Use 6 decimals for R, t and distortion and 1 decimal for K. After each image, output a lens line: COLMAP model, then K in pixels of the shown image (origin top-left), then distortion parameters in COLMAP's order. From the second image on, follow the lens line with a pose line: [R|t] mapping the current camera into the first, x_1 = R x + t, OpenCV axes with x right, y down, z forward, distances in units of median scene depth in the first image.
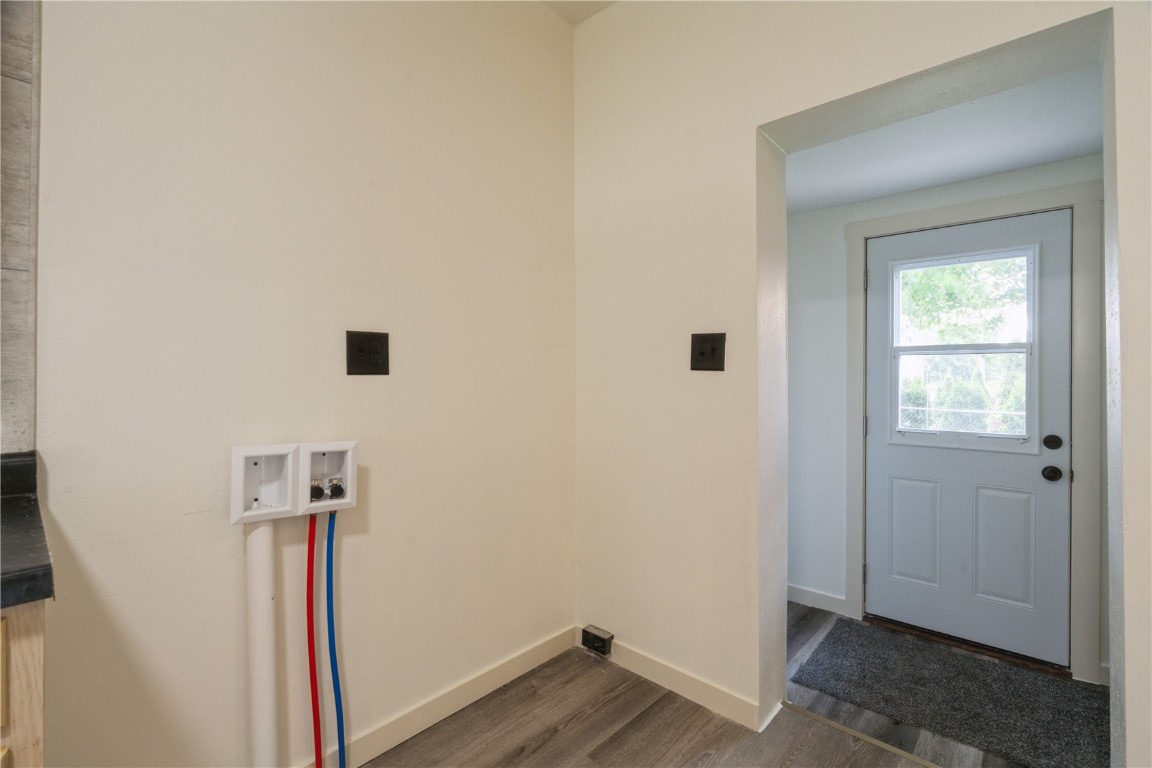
lens RADIAL K [[518.9, 0, 580.7], [0, 518.9, 379.3], [0, 0, 1]] dist [-0.001397, -0.000192]
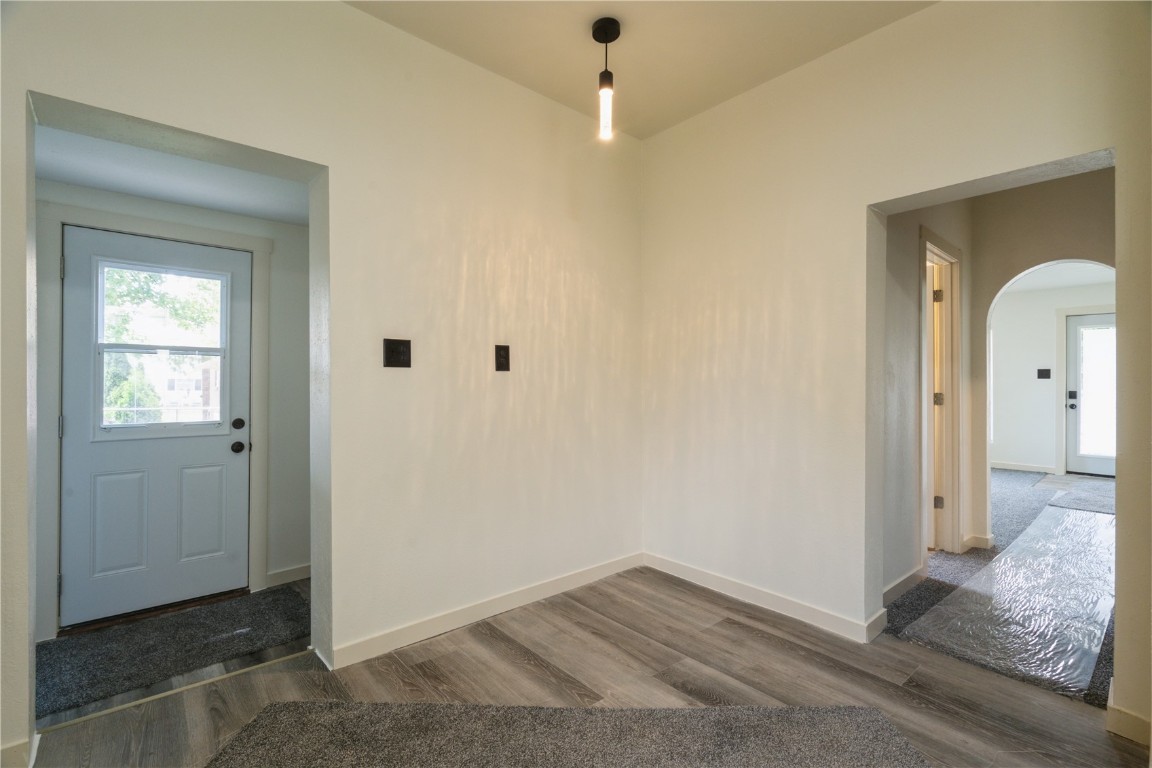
lens RADIAL K [[518.9, 0, 580.7], [0, 518.9, 379.3], [0, 0, 1]] dist [-0.001397, -0.000192]
pose [[0.116961, 0.000795, 0.993136, -0.297334], [-0.007144, 0.999974, 0.000040, -0.000064], [-0.993111, -0.007100, 0.116964, -0.031728]]
